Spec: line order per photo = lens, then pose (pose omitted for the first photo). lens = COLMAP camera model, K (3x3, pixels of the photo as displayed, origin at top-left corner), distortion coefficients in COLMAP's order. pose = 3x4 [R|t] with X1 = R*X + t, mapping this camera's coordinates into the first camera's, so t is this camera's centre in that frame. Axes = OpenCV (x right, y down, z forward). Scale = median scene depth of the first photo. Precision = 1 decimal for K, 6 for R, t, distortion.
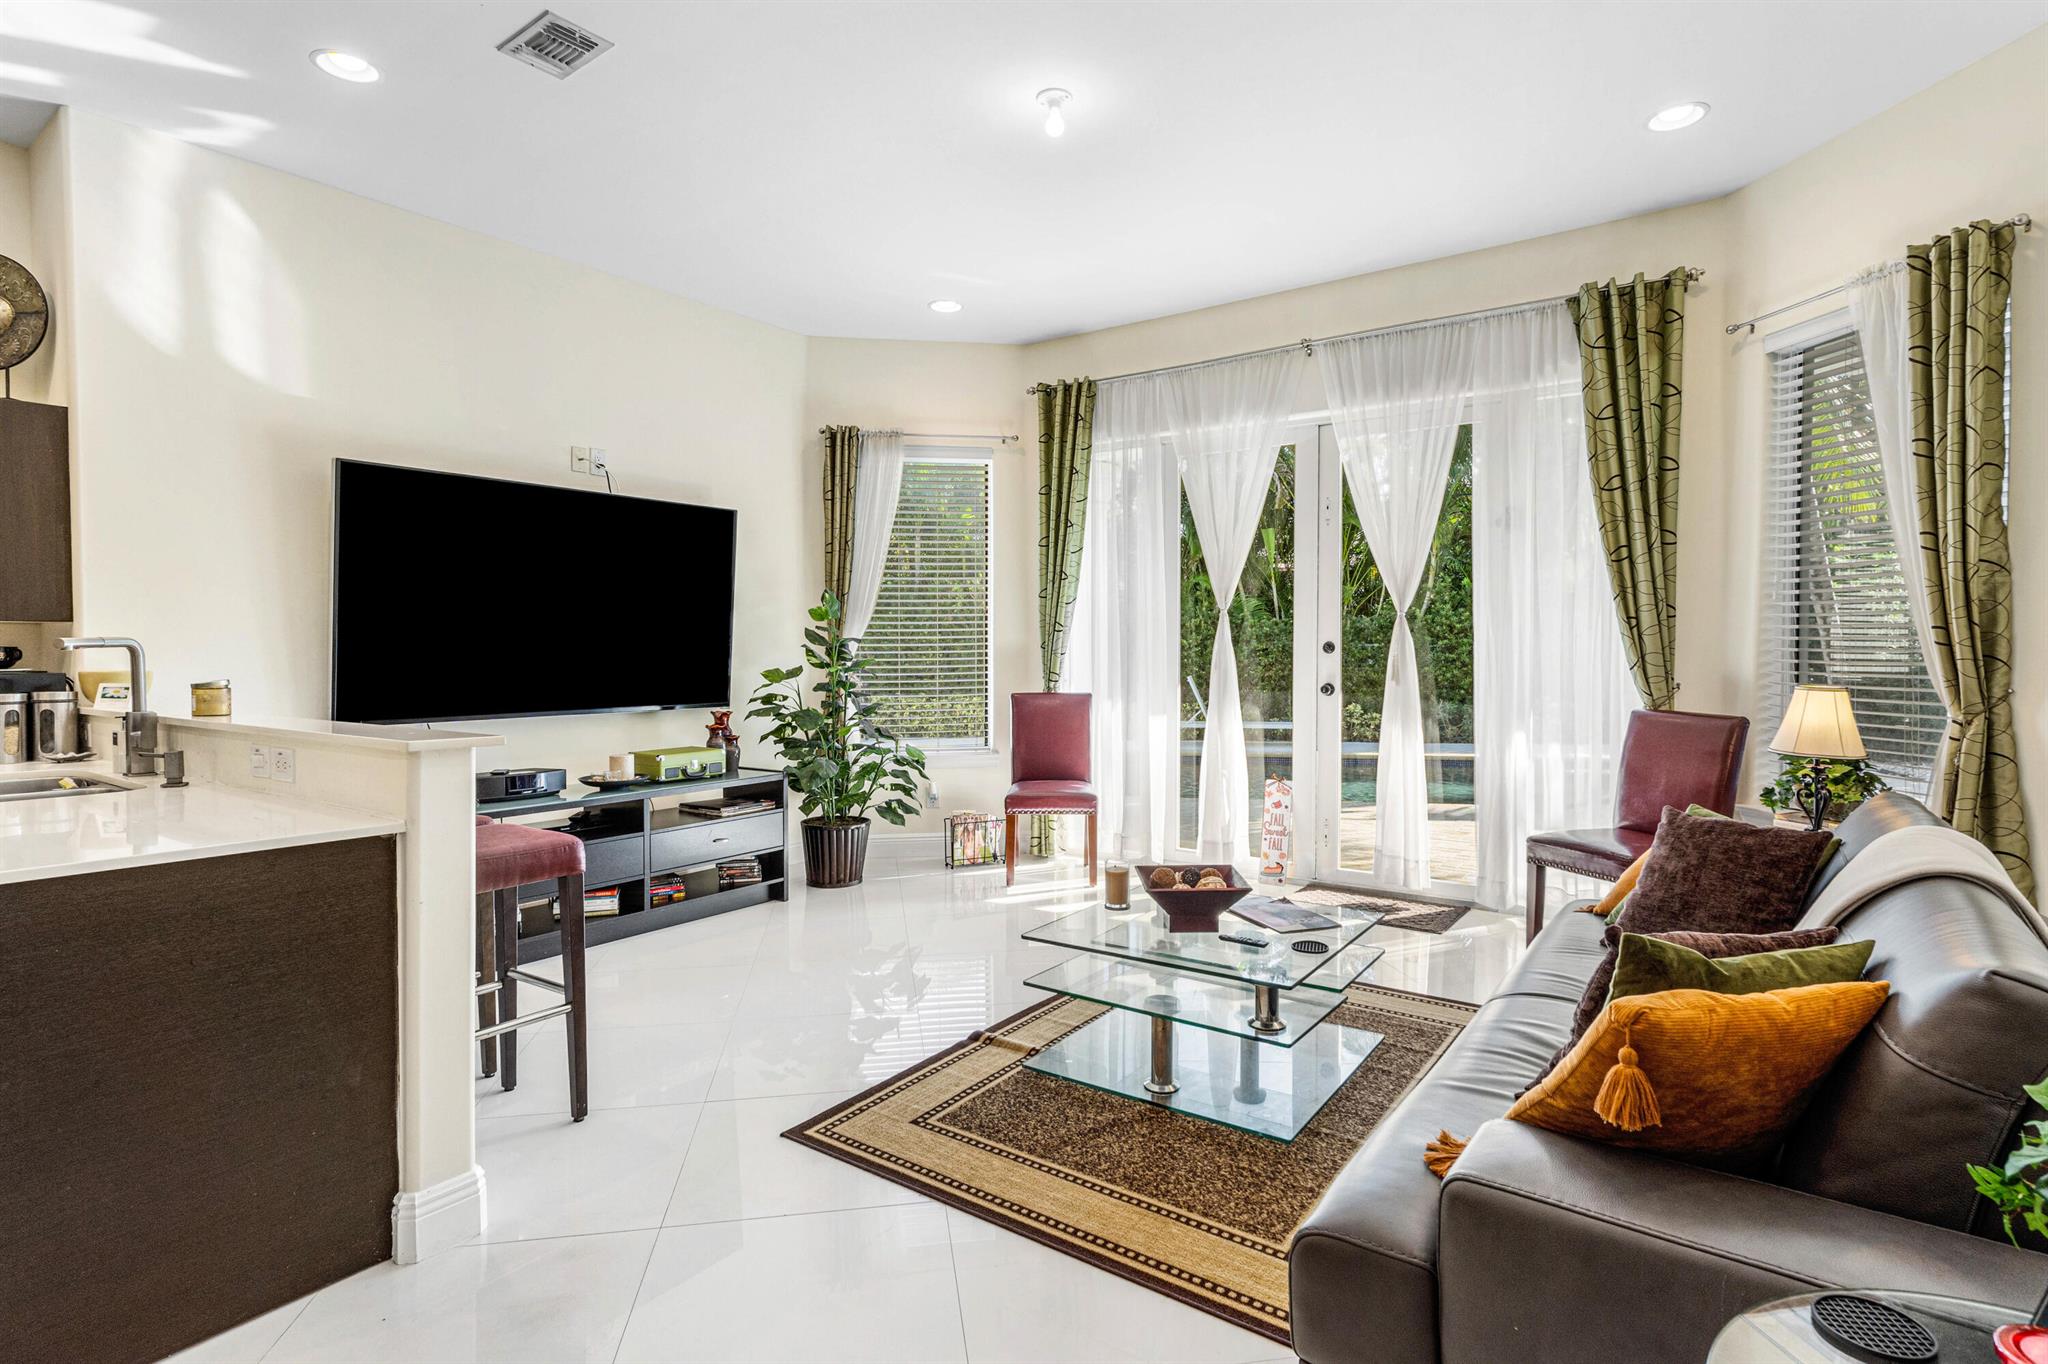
lens RADIAL K [[1031.5, 0, 1032.2], [0, 1031.5, 680.5], [0, 0, 1]] dist [0.004428, -0.002387]
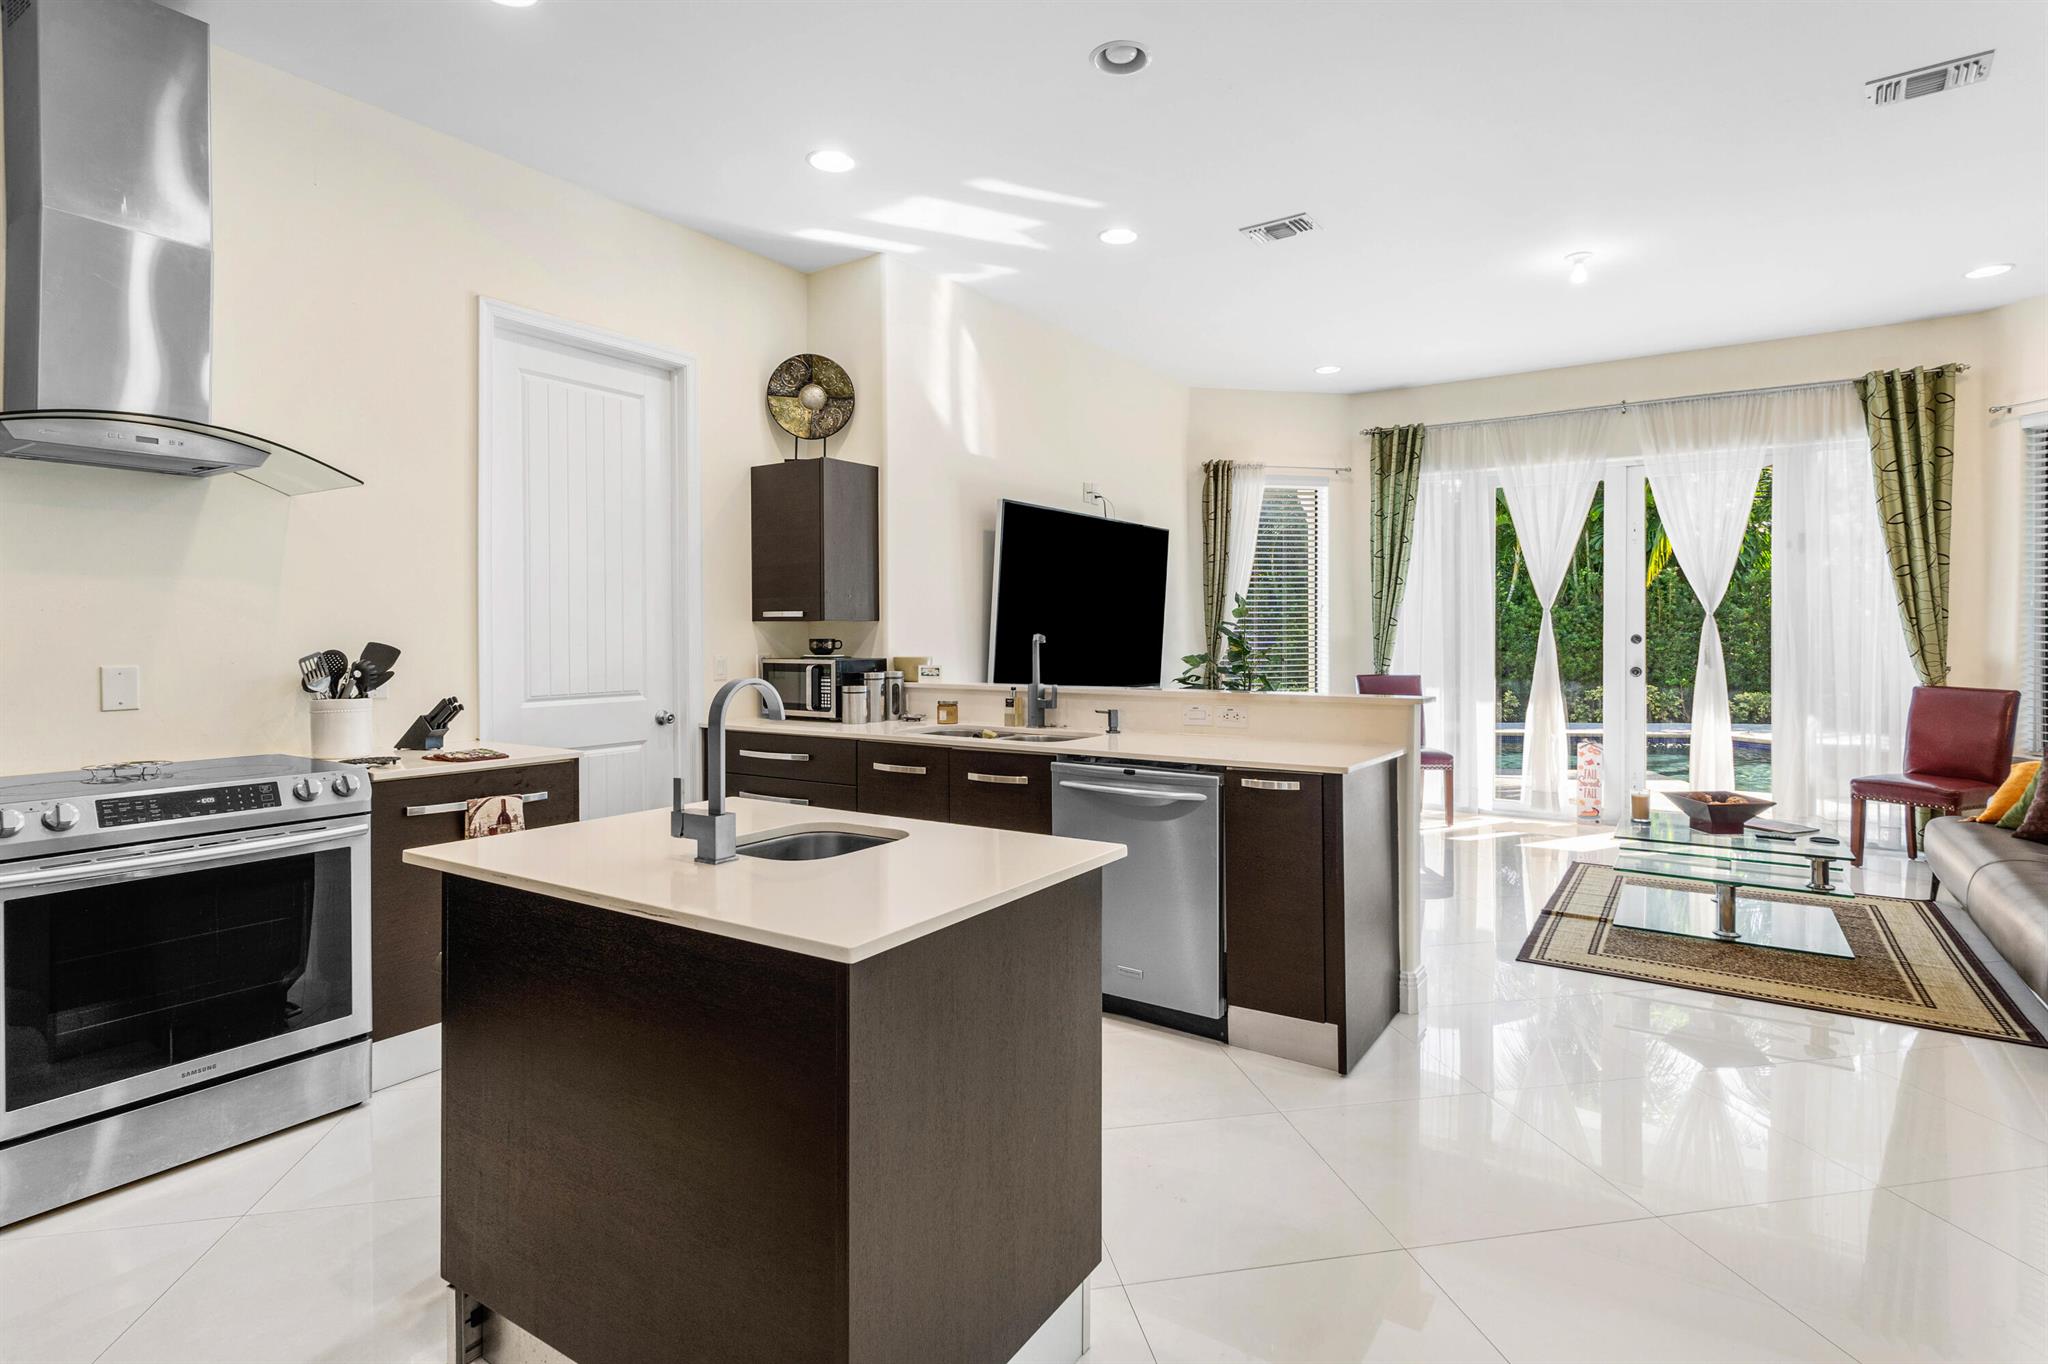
lens RADIAL K [[1031.5, 0, 1026.2], [0, 1031.5, 653.3], [0, 0, 1]] dist [0.004428, -0.002387]
pose [[0.999510, 0.001195, 0.031270, -0.618925], [-0.000733, 0.999891, -0.014763, 0.006356], [-0.031284, 0.014733, 0.999402, -0.314850]]
